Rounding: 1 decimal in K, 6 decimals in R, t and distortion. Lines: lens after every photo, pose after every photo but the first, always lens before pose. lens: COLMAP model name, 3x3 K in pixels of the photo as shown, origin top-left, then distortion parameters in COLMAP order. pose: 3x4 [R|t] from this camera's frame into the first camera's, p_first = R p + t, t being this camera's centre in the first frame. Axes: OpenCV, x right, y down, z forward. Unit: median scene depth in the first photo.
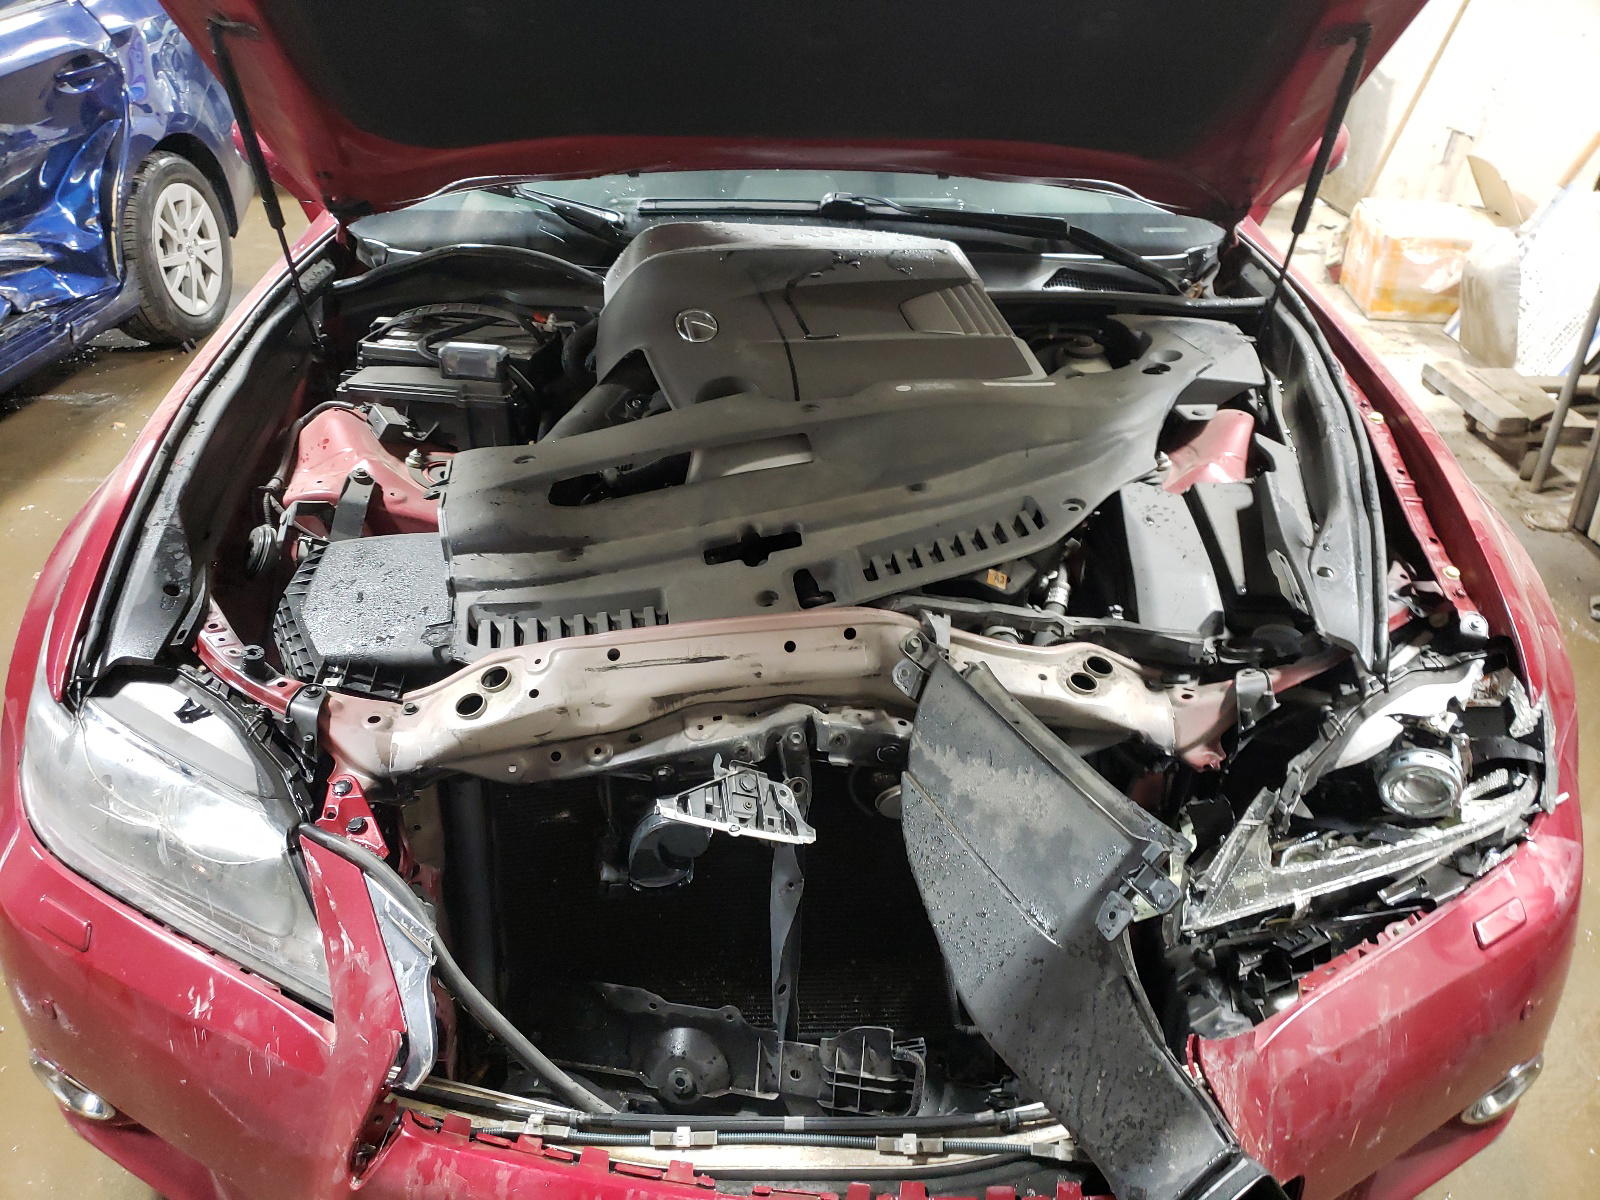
lens RADIAL K [[1288.0, 0, 786.4], [0, 1288.0, 597.2], [0, 0, 1]] dist [-0.007511, 0.013370]
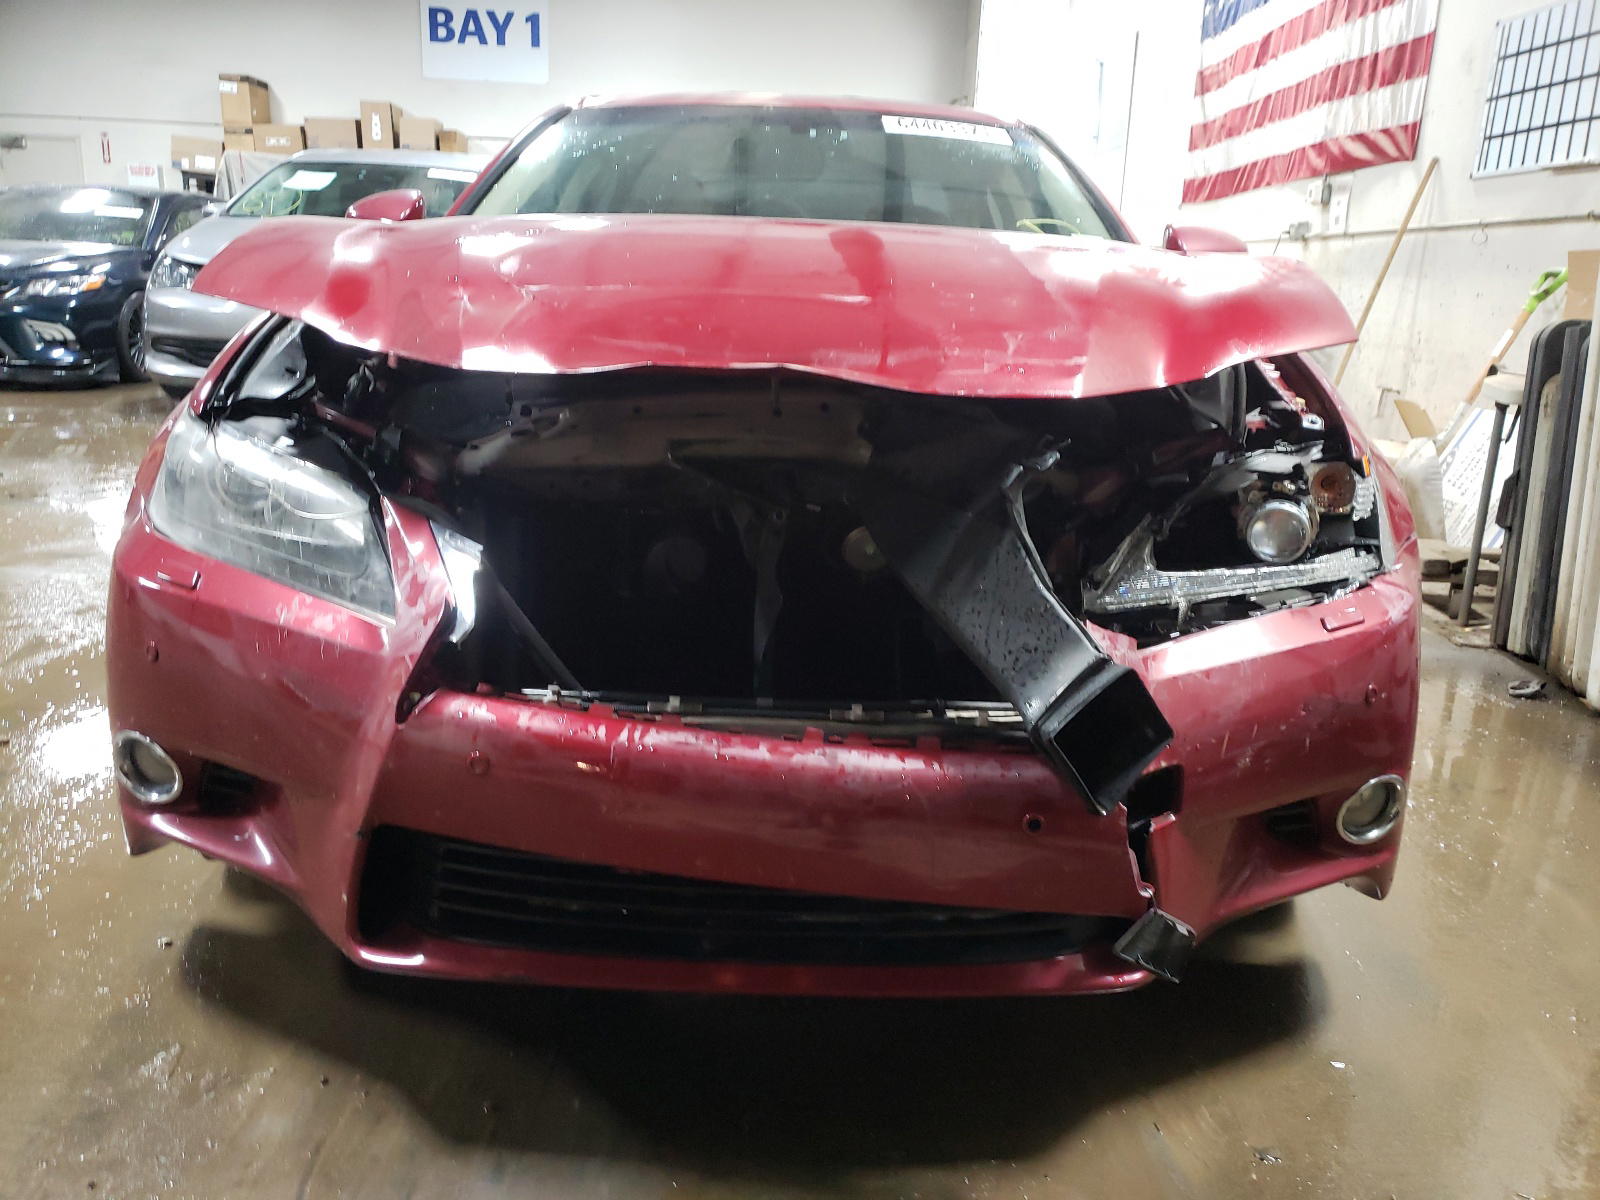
lens RADIAL K [[1288.0, 0, 812.7], [0, 1288.0, 605.3], [0, 0, 1]] dist [-0.007511, 0.013370]
pose [[0.999440, 0.033229, 0.003954, 0.042080], [-0.030906, 0.961907, -0.271625, 0.584782], [-0.012829, 0.271351, 0.962395, -0.179934]]
